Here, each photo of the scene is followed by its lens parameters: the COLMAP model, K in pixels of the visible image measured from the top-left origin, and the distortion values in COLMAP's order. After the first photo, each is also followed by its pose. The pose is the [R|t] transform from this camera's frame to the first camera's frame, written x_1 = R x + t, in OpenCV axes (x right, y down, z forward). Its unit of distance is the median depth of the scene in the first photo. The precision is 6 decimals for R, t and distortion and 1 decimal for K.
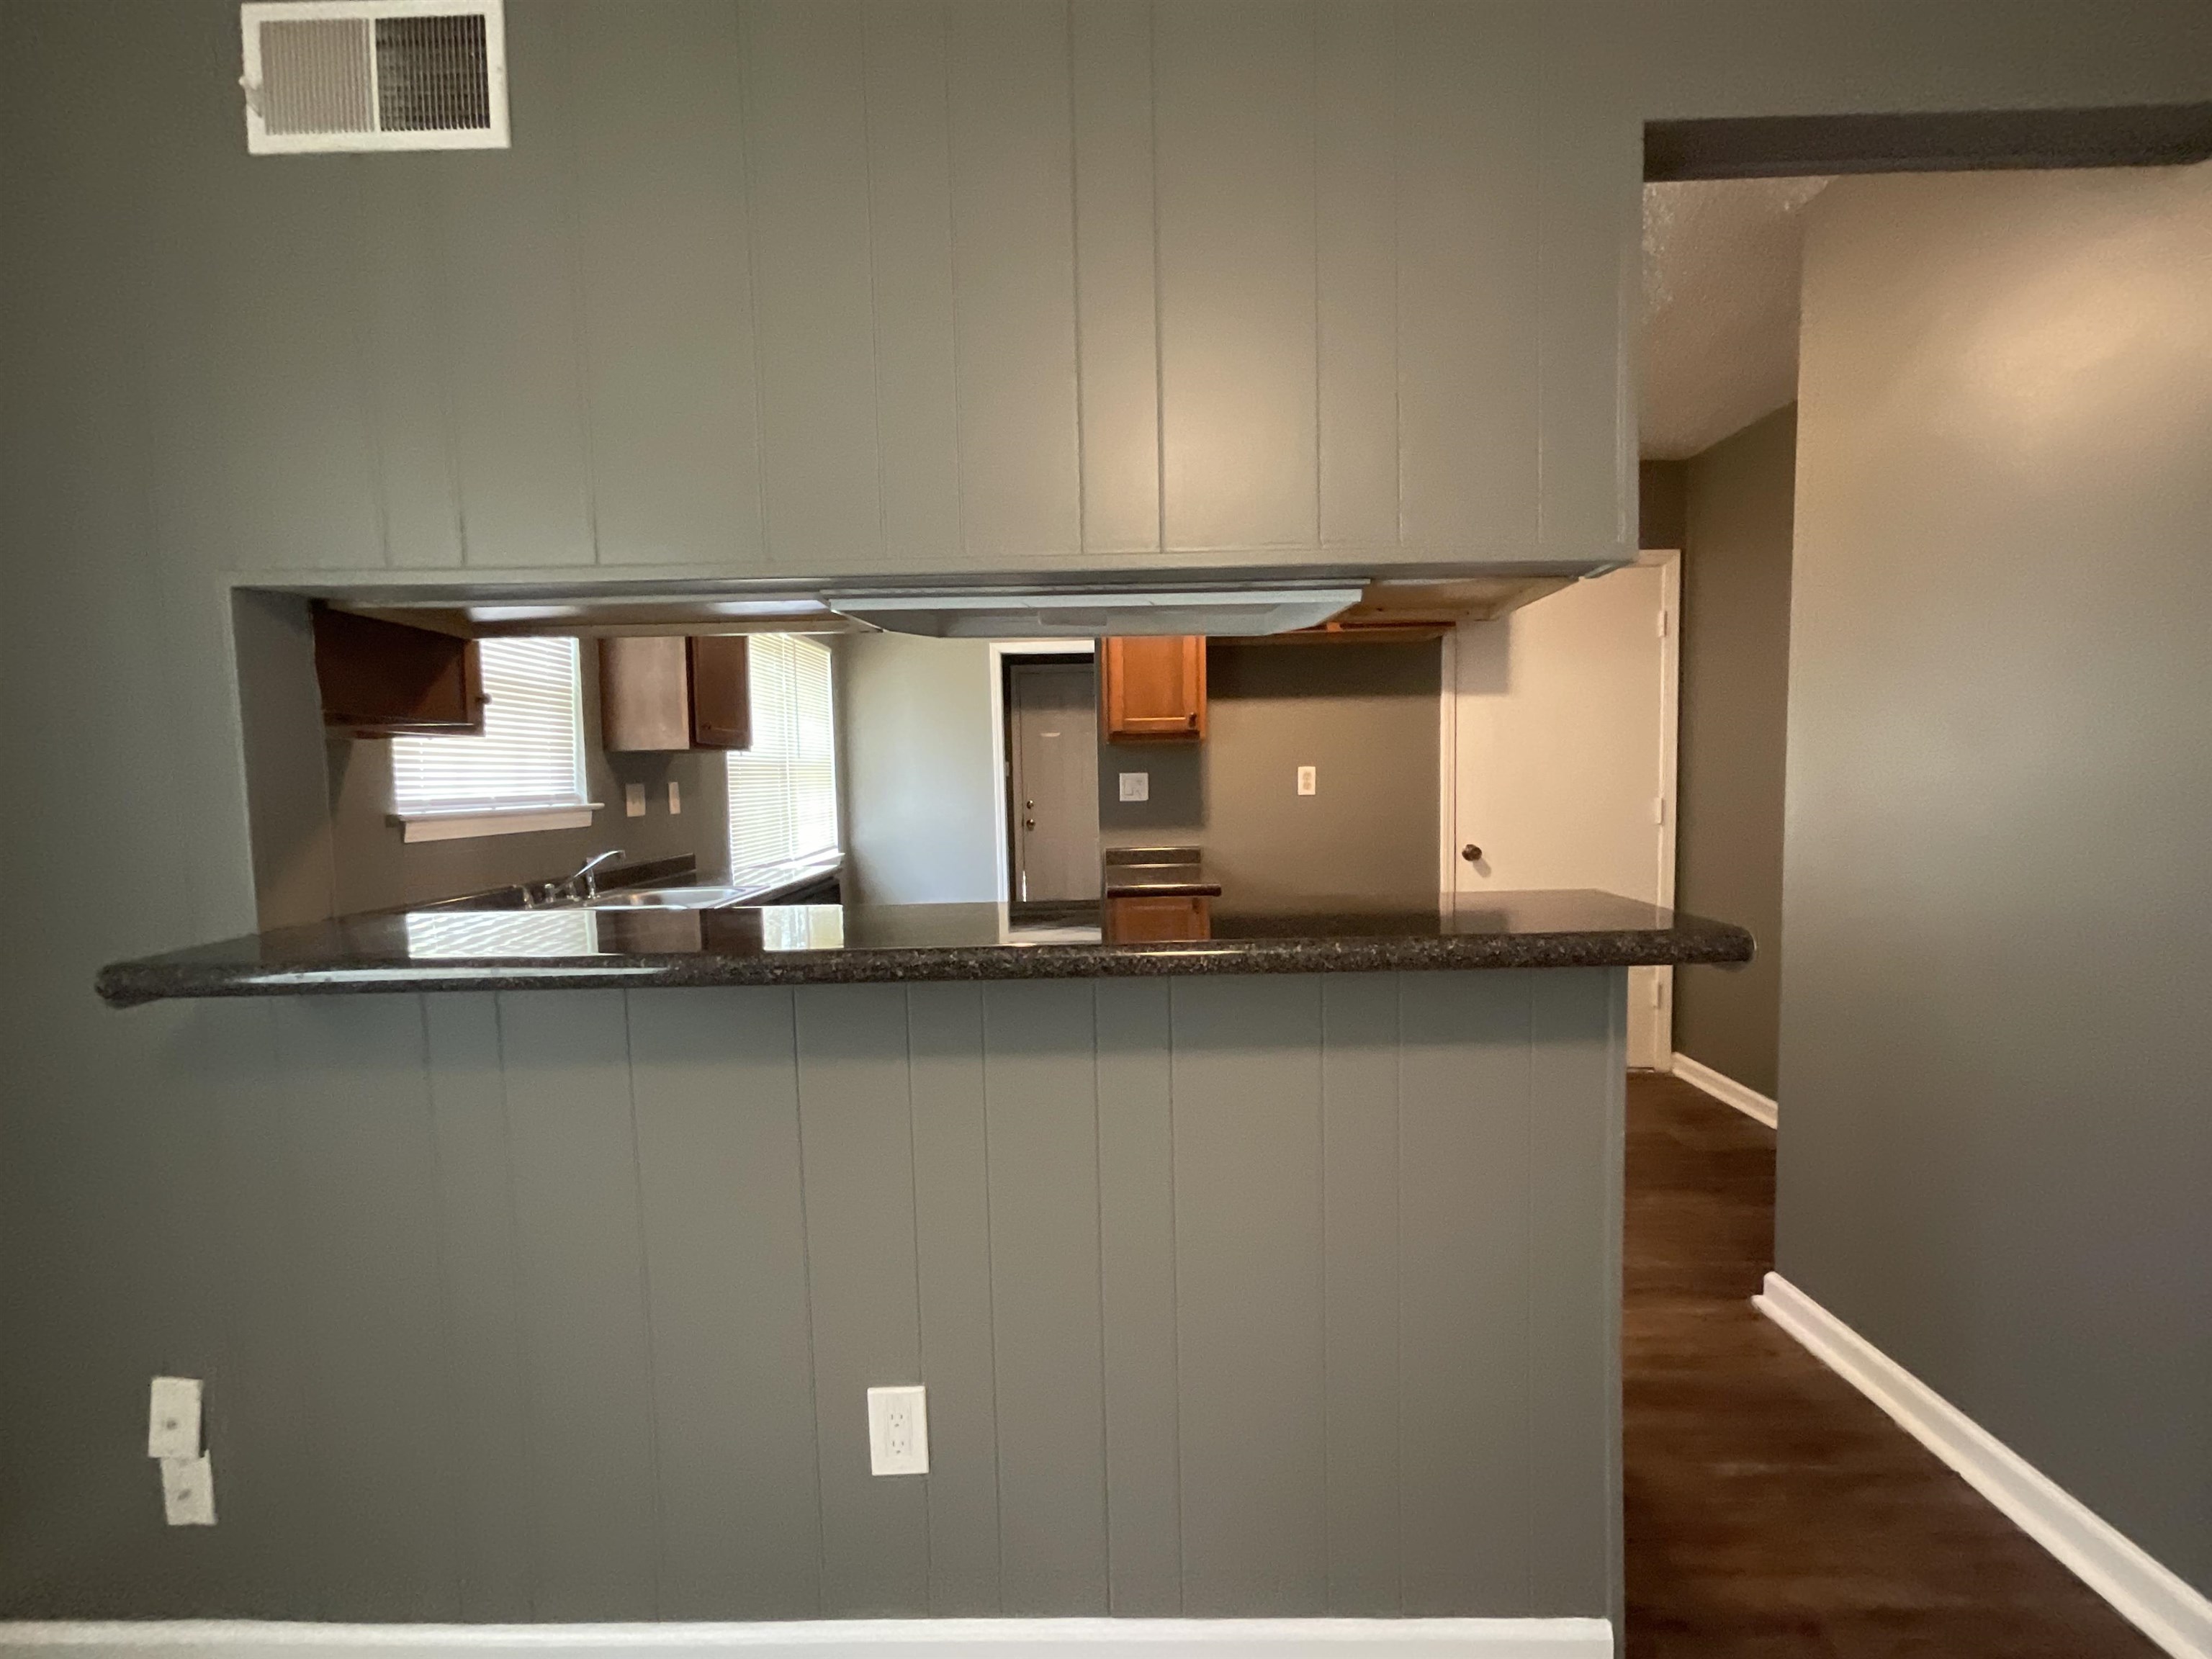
lens RADIAL K [[890.7, 0, 1106.0], [0, 890.7, 829.5], [0, 0, 1]] dist [-0.000006, 0.000012]
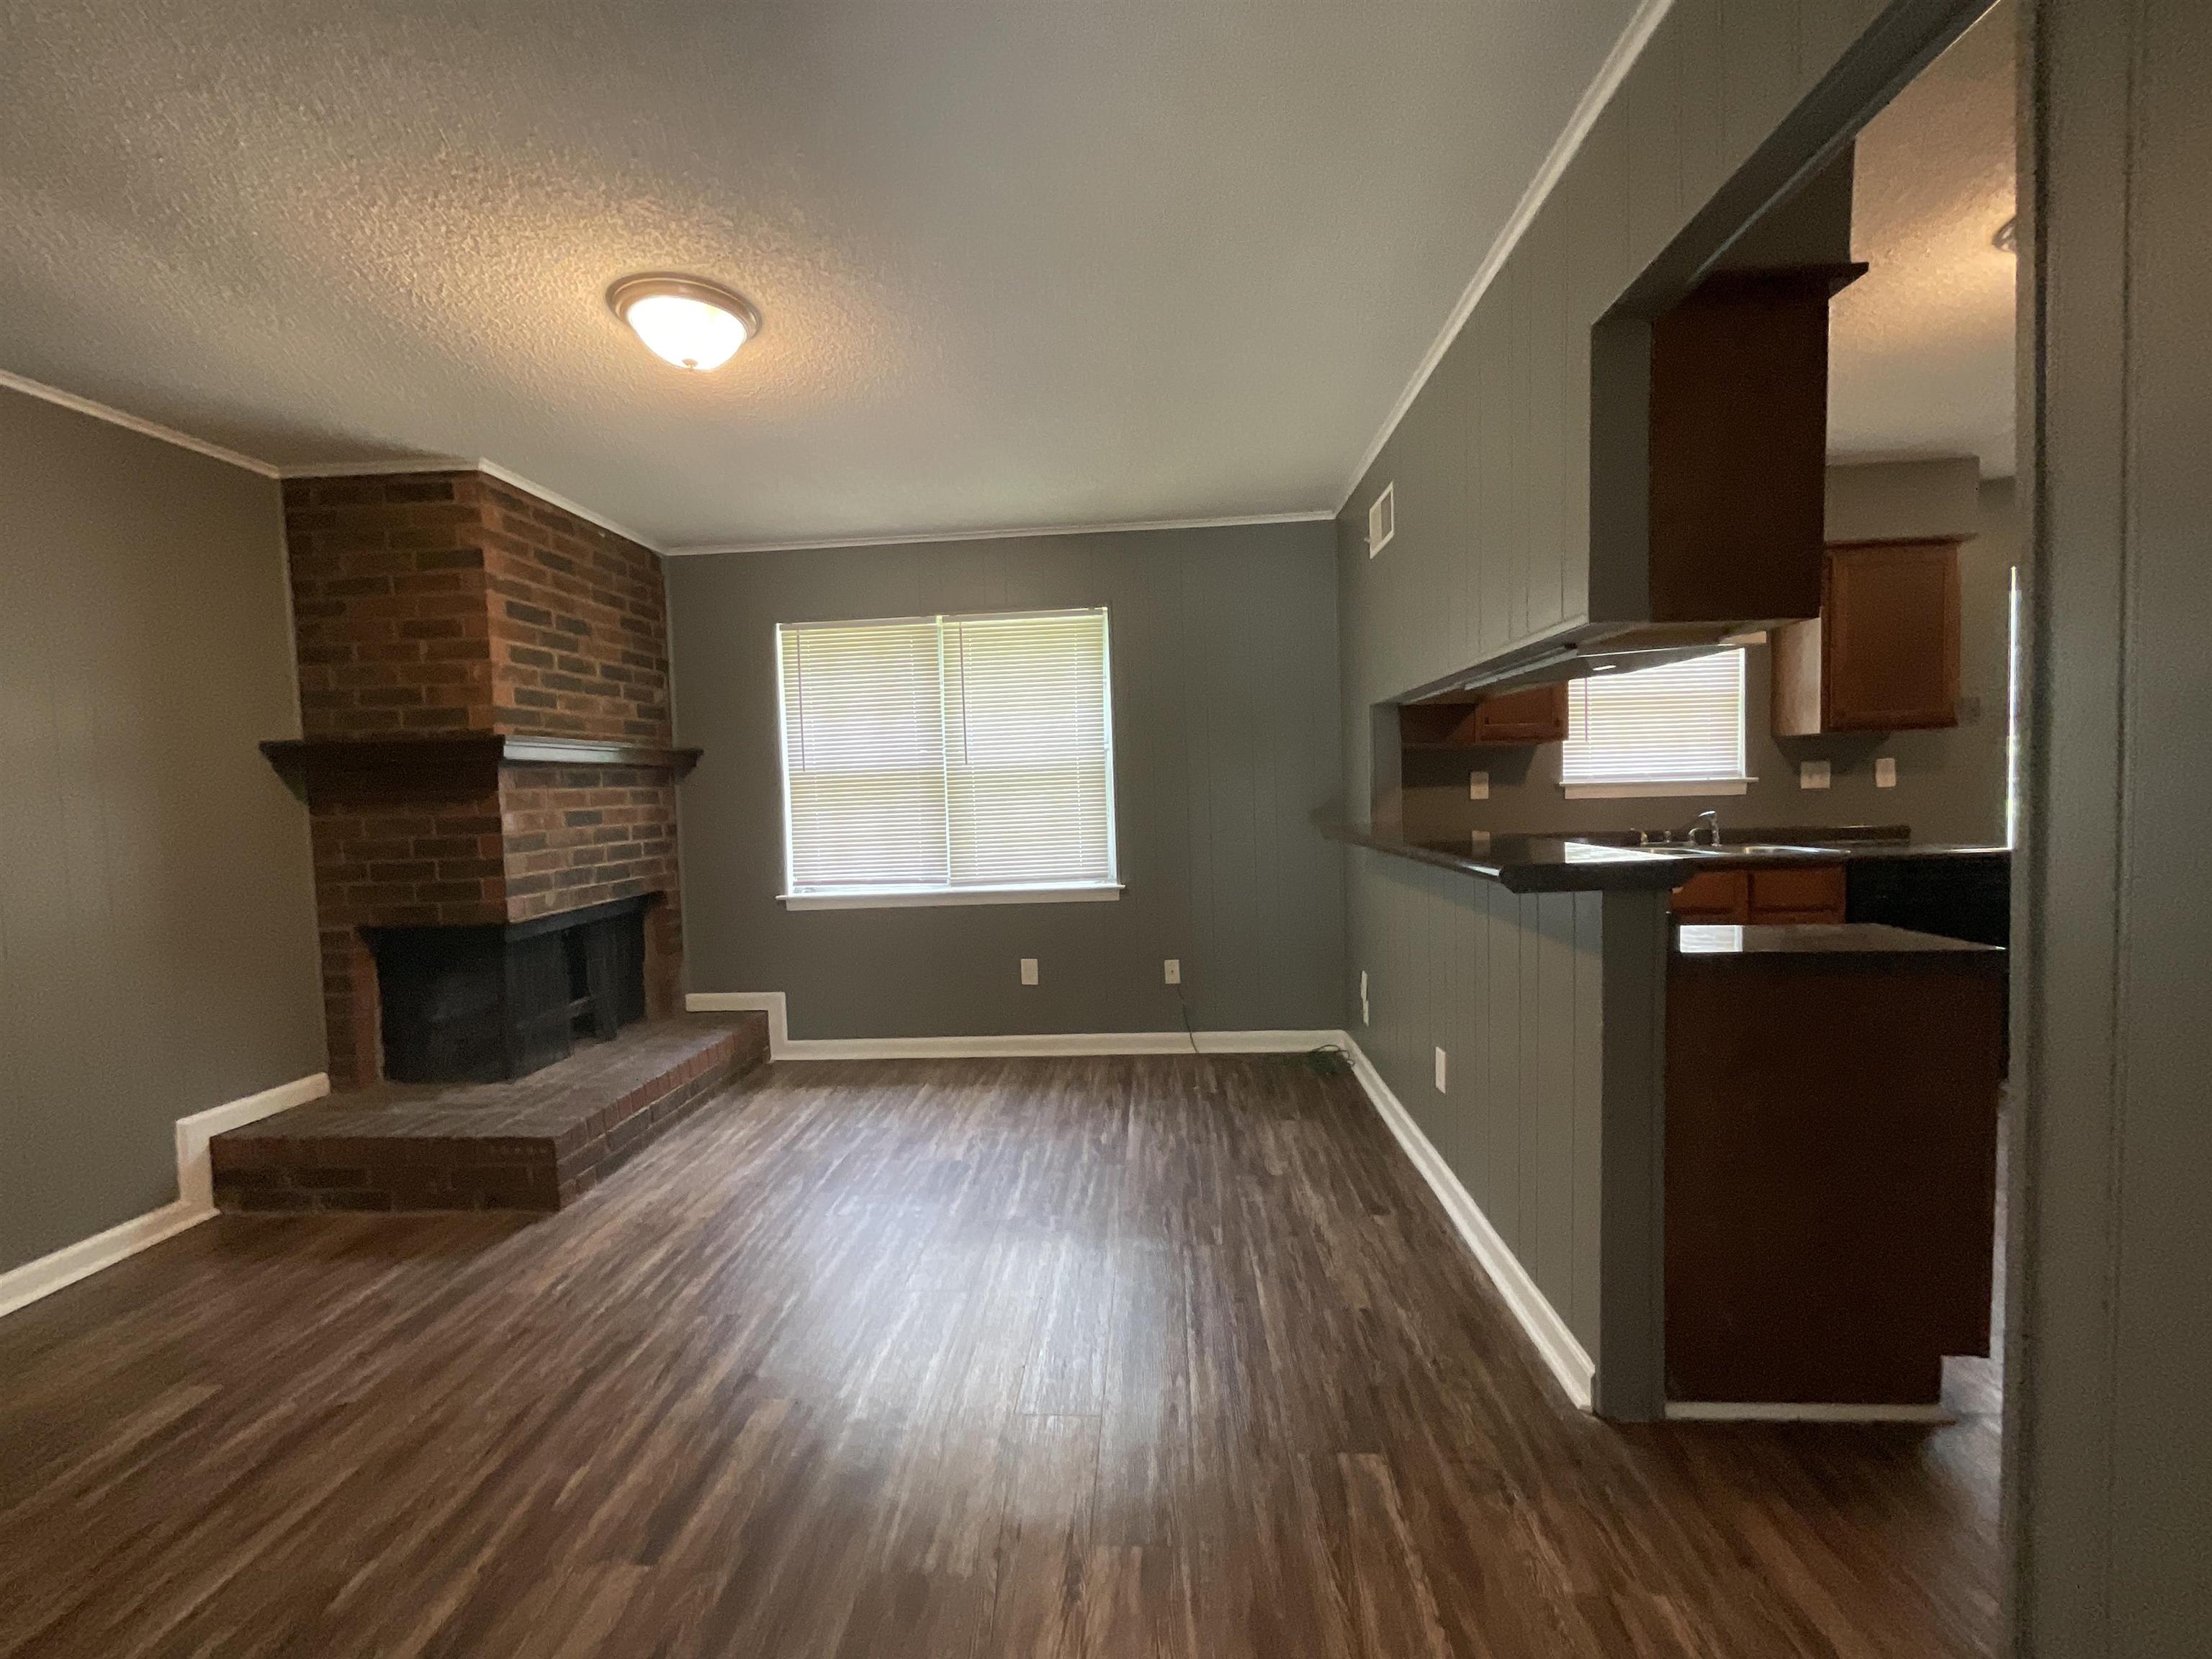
lens RADIAL K [[890.7, 0, 1106.0], [0, 890.7, 829.5], [0, 0, 1]] dist [-0.000006, 0.000012]
pose [[-0.049572, 0.065930, -0.996592, 0.800869], [-0.029887, 0.997274, 0.067462, -0.013053], [0.998323, 0.033130, -0.047466, 0.110666]]
